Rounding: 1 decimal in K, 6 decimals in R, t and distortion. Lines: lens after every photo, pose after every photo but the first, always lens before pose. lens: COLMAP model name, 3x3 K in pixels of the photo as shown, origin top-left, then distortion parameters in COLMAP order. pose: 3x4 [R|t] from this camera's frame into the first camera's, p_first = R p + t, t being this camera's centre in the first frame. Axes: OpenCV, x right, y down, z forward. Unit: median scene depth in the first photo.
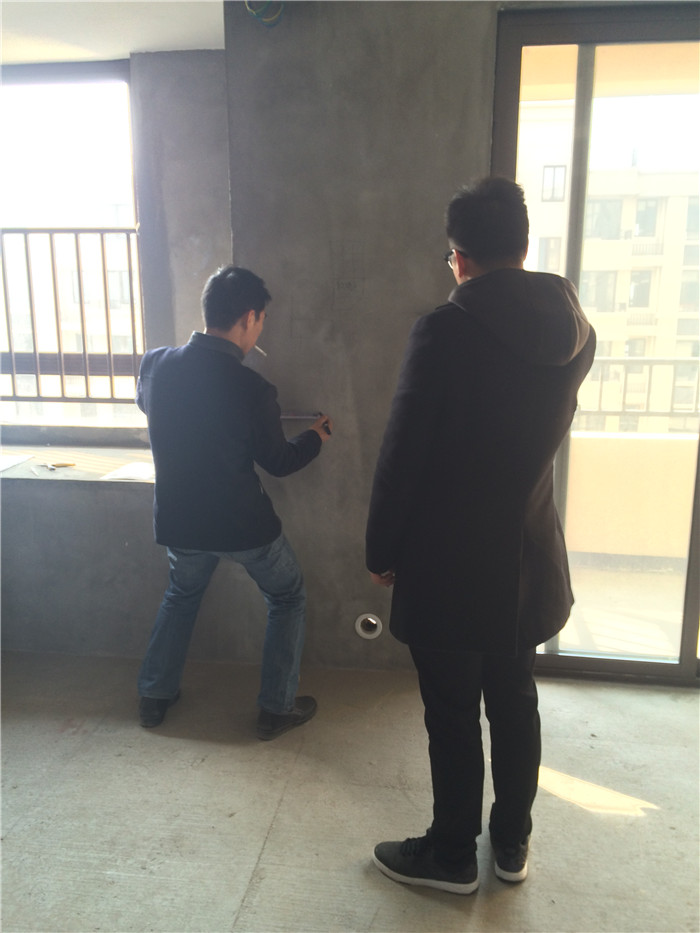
lens RADIAL K [[792.6, 0, 350.0], [0, 792.6, 466.5], [0, 0, 1]] dist [0.103402, -0.149897]
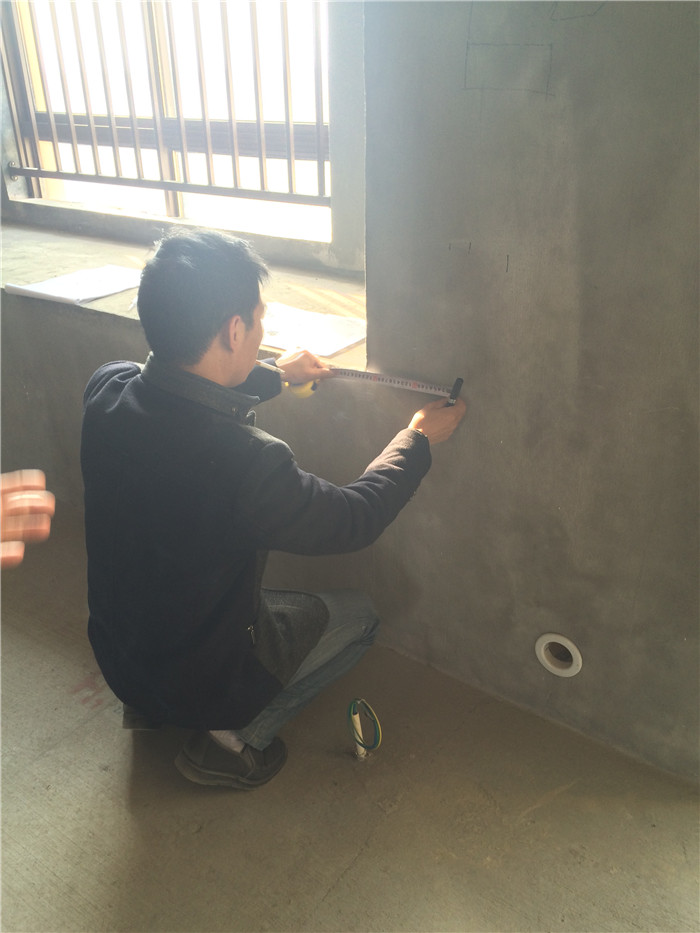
lens RADIAL K [[792.6, 0, 350.0], [0, 792.6, 466.5], [0, 0, 1]] dist [0.103402, -0.149897]
pose [[0.885881, 0.196270, -0.420349, 0.093741], [-0.082695, 0.958392, 0.273214, -0.060501], [0.456482, -0.207275, 0.865252, 0.429681]]
